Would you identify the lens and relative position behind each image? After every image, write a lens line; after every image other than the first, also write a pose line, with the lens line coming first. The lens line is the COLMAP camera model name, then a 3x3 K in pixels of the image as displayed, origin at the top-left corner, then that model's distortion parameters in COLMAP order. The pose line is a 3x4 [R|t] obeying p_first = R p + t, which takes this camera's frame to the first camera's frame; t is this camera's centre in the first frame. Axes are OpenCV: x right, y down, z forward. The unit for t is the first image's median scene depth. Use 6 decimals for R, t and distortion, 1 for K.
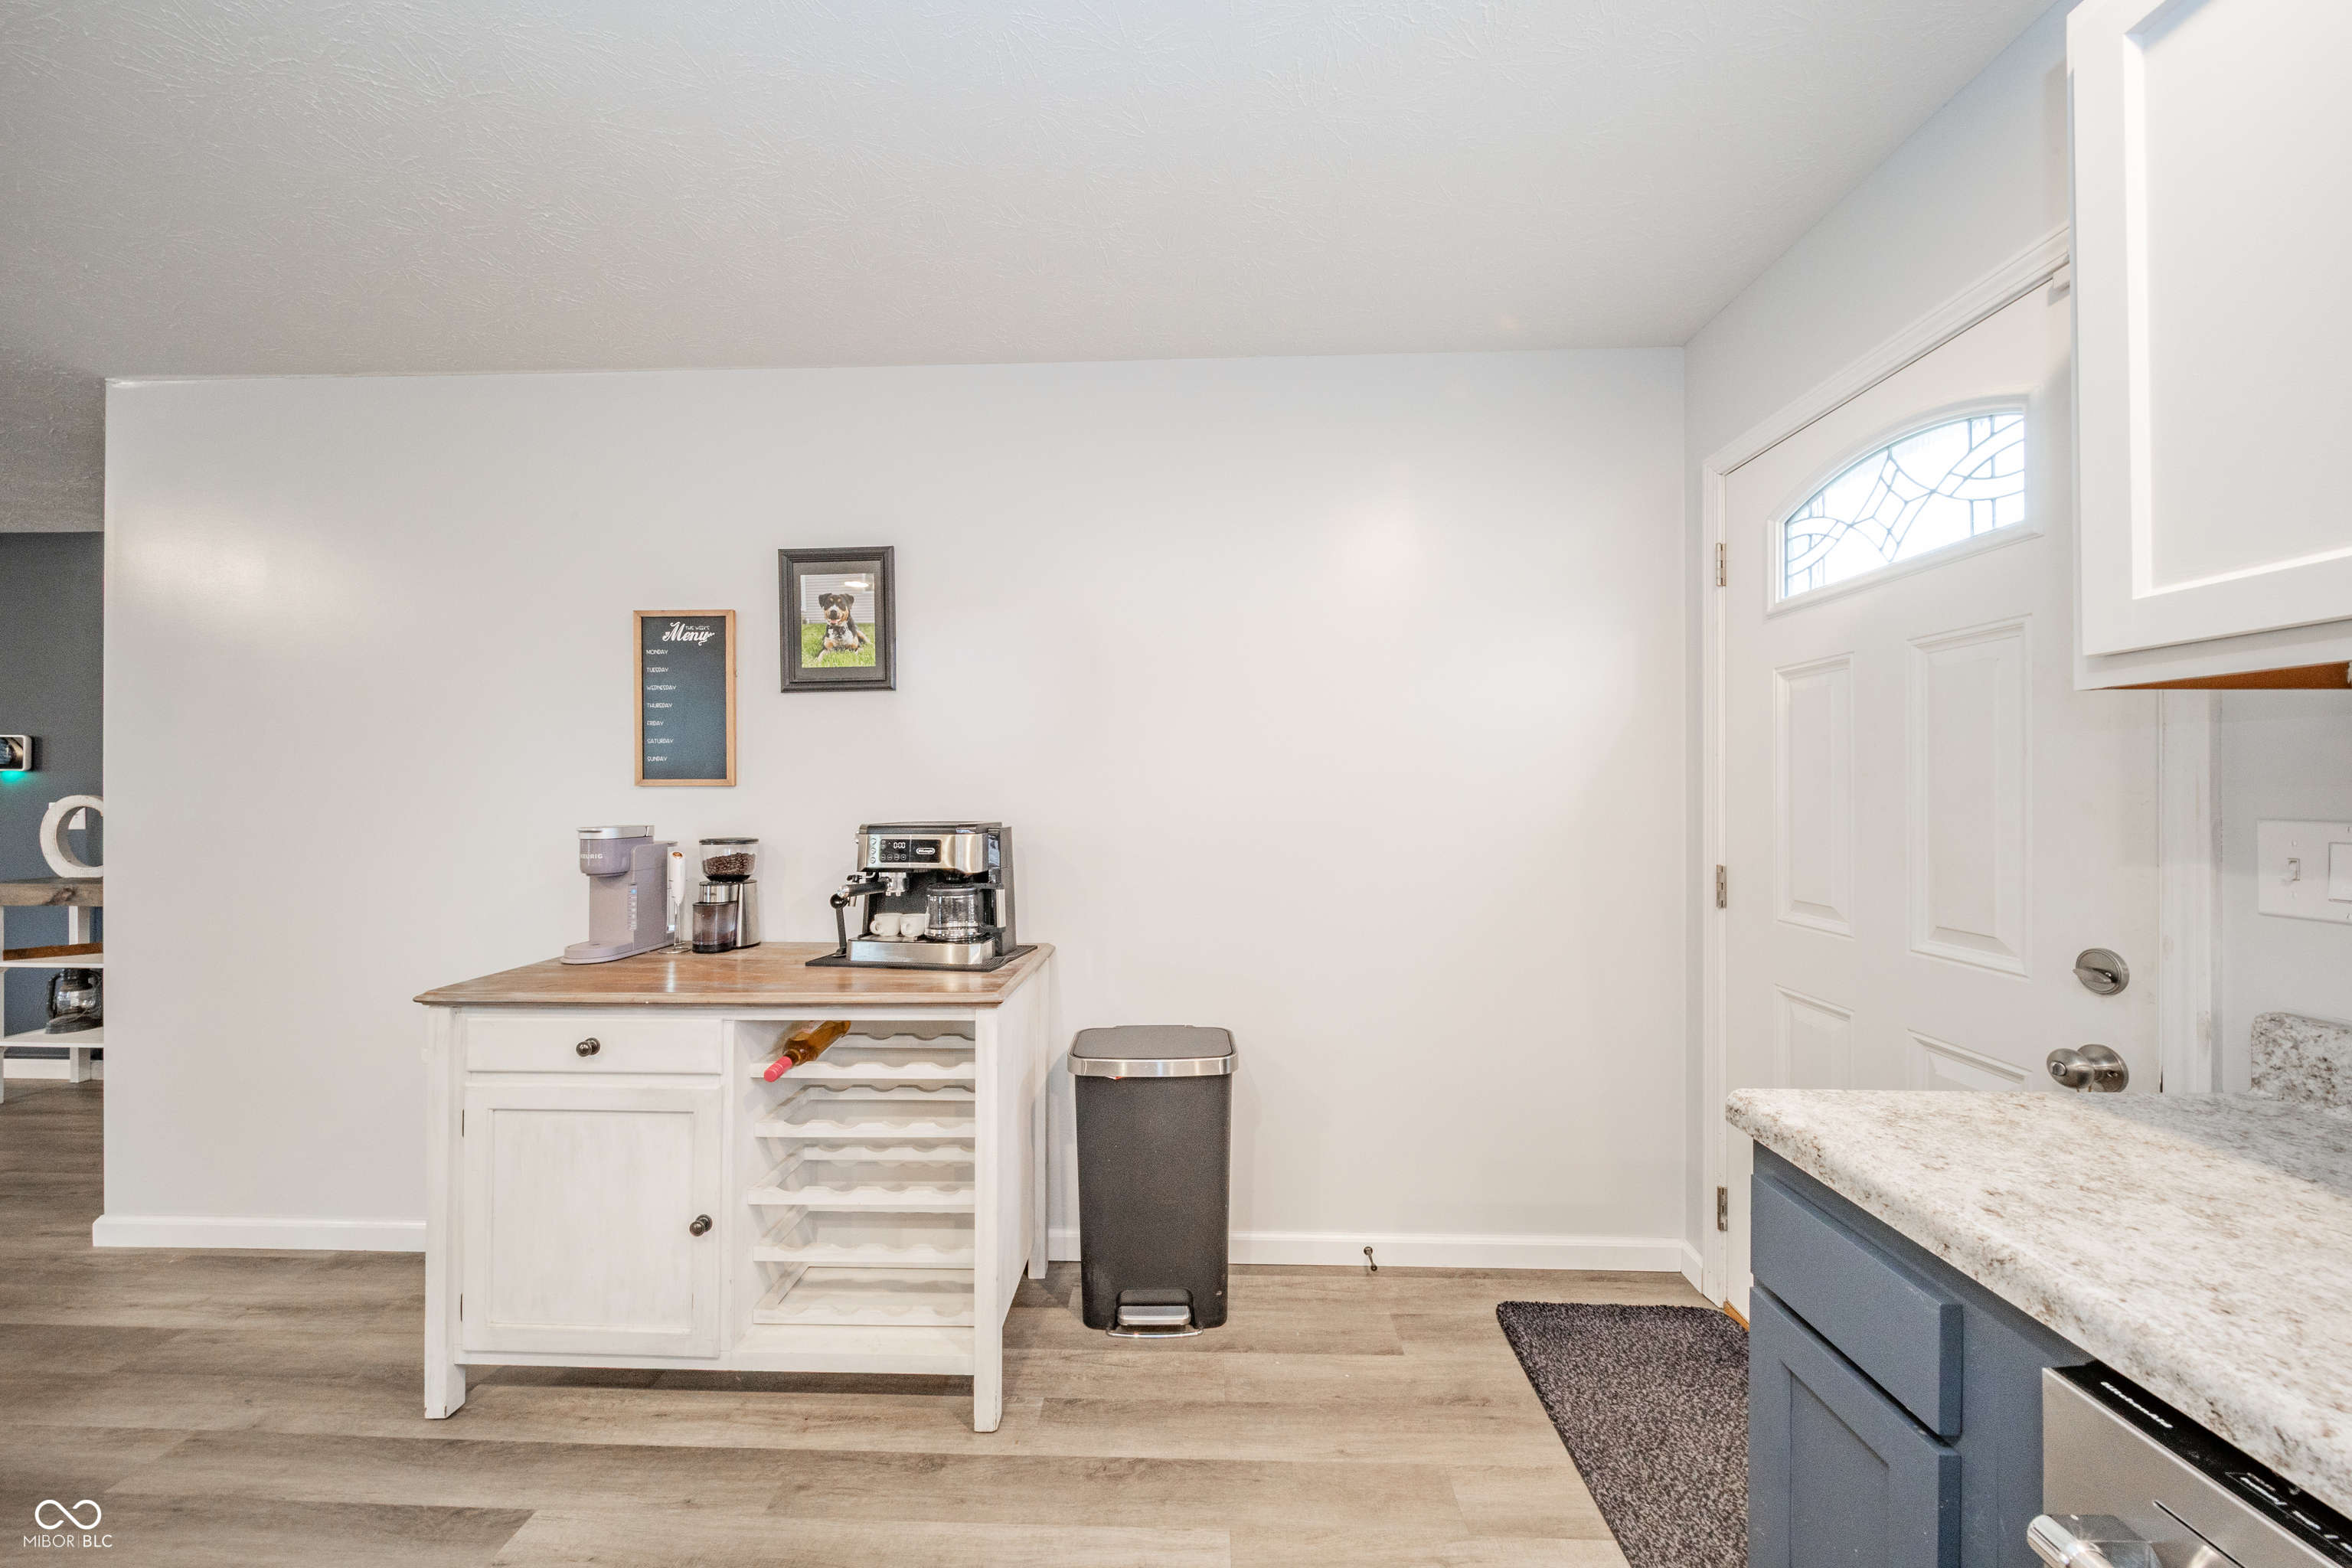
lens RADIAL K [[826.9, 0, 1168.2], [0, 826.9, 789.8], [0, 0, 1]] dist [-0.000692, -0.000276]
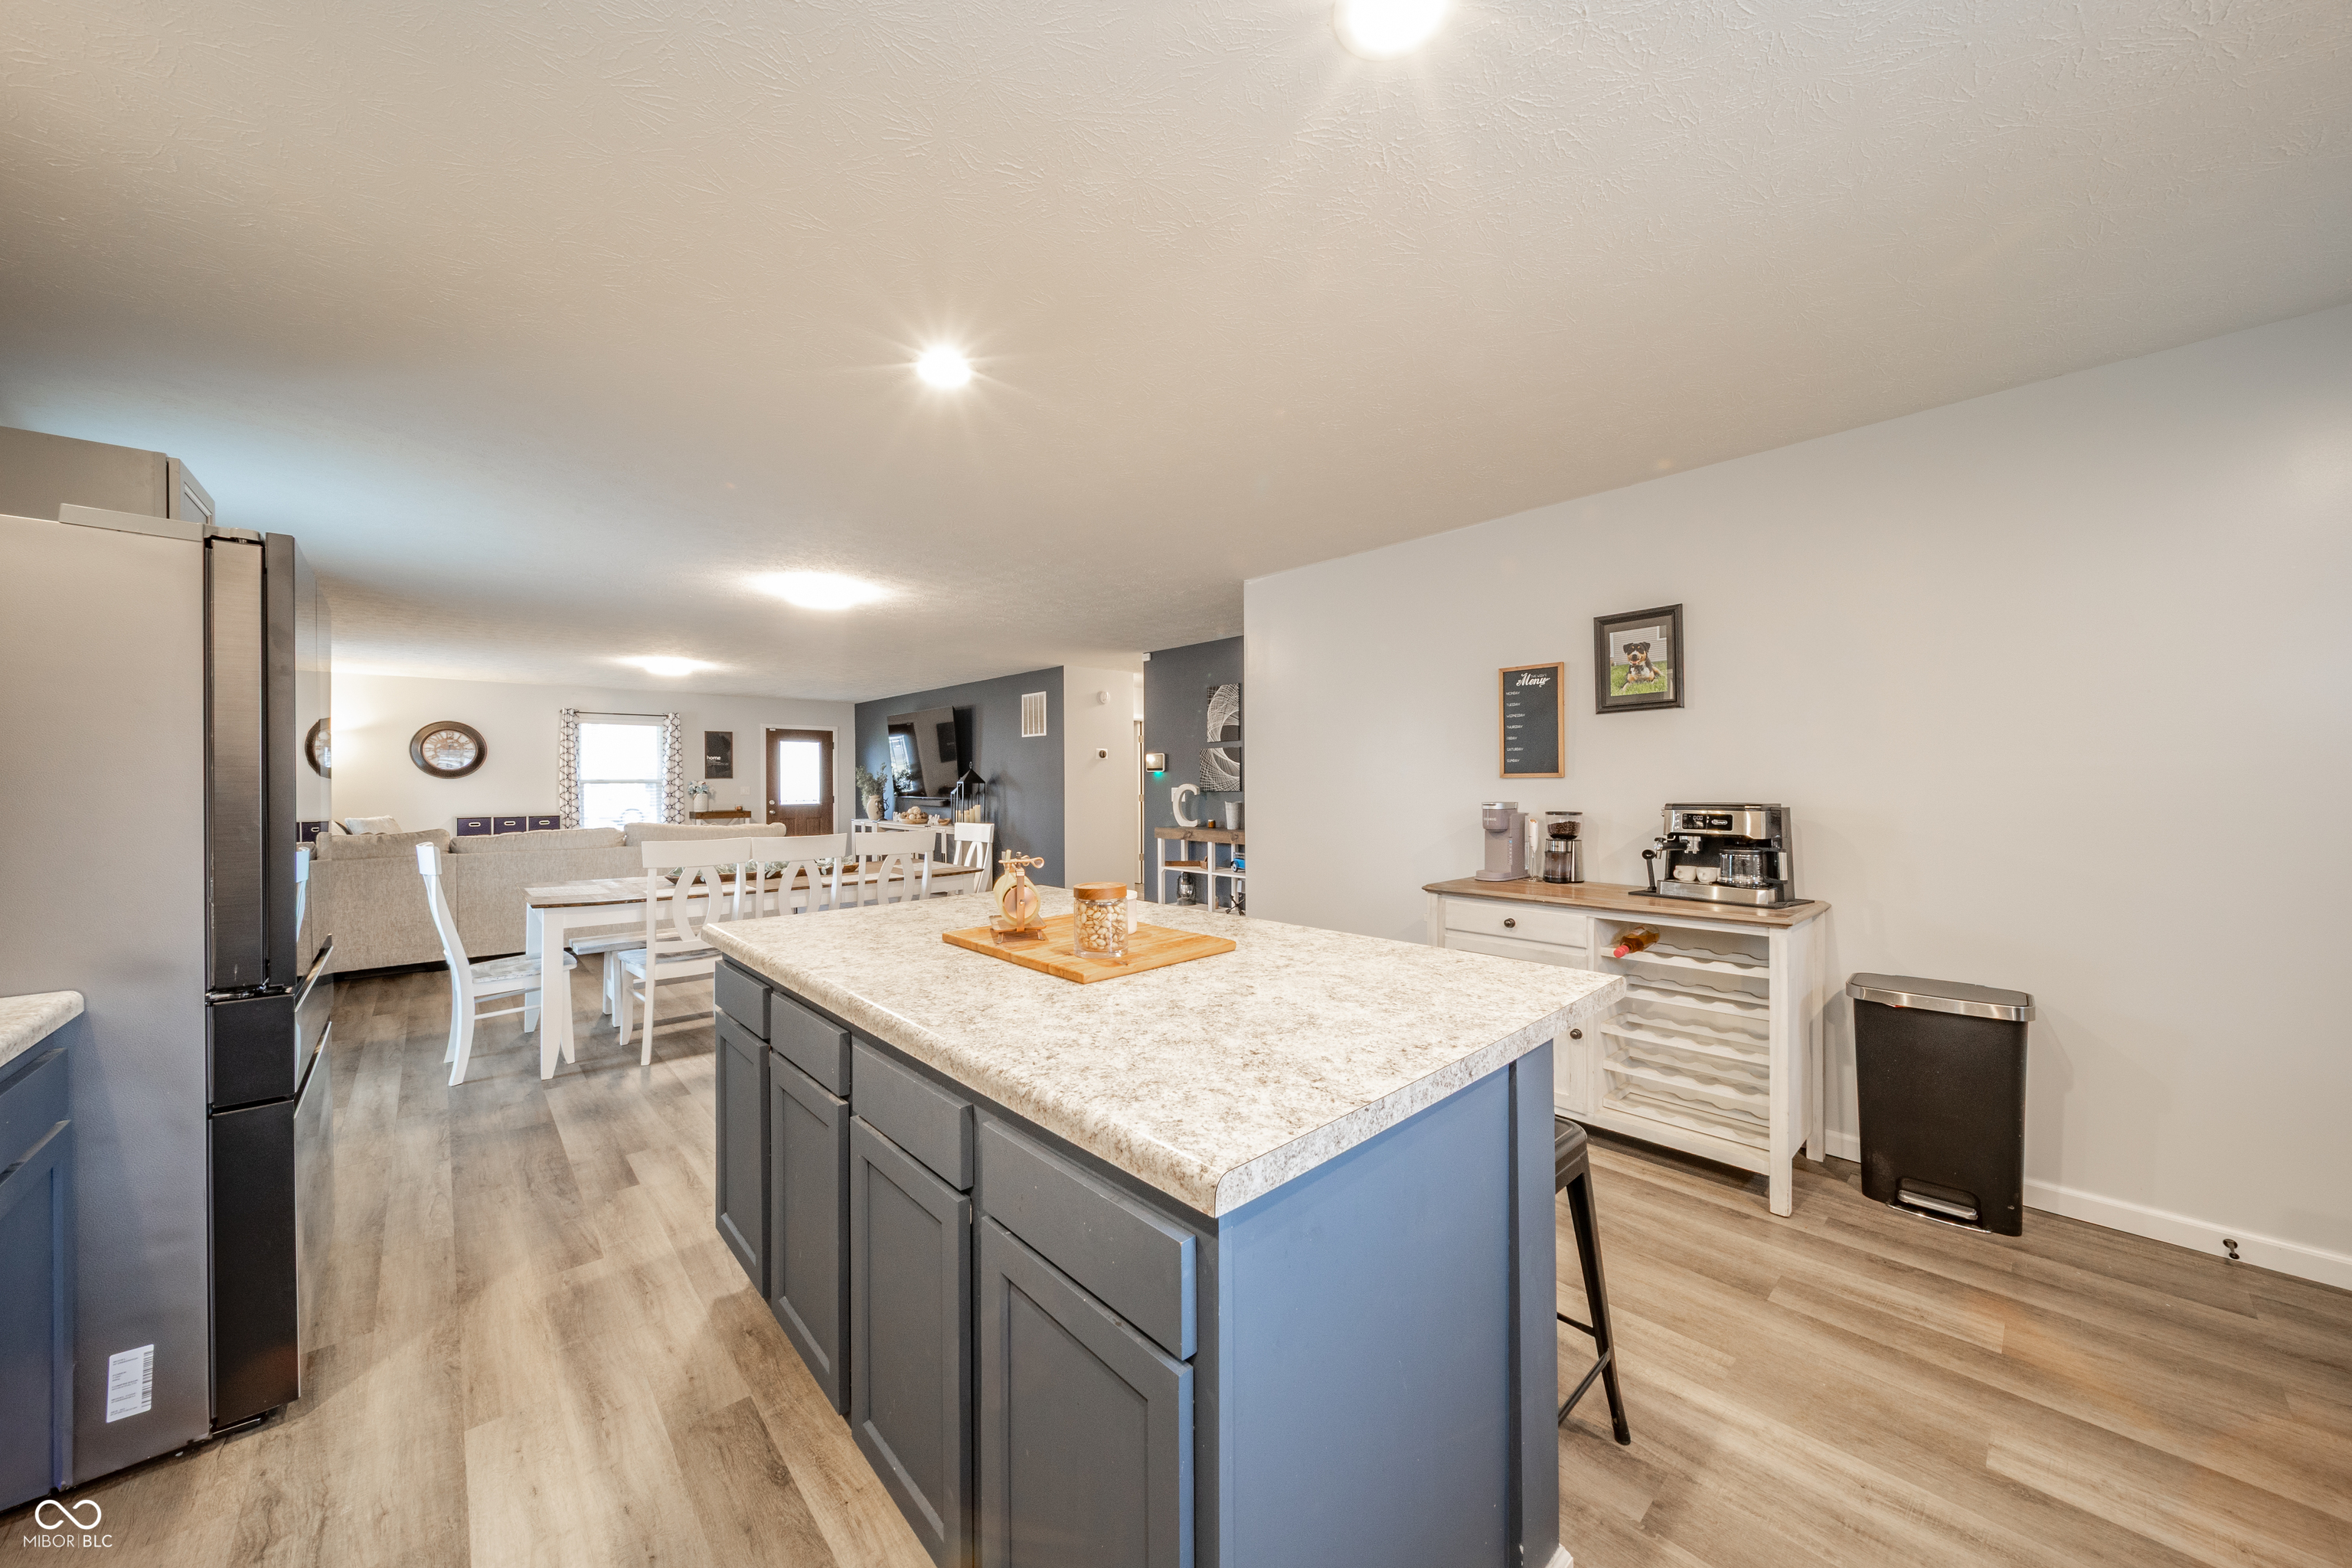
lens RADIAL K [[807.6, 0, 1189.1], [0, 807.6, 782.5], [0, 0, 1]] dist [0.001286, -0.002845]
pose [[0.709281, -0.003223, -0.704919, 0.039922], [0.008043, 0.999961, 0.003521, -0.006486], [0.704880, -0.008167, 0.709279, -0.615008]]
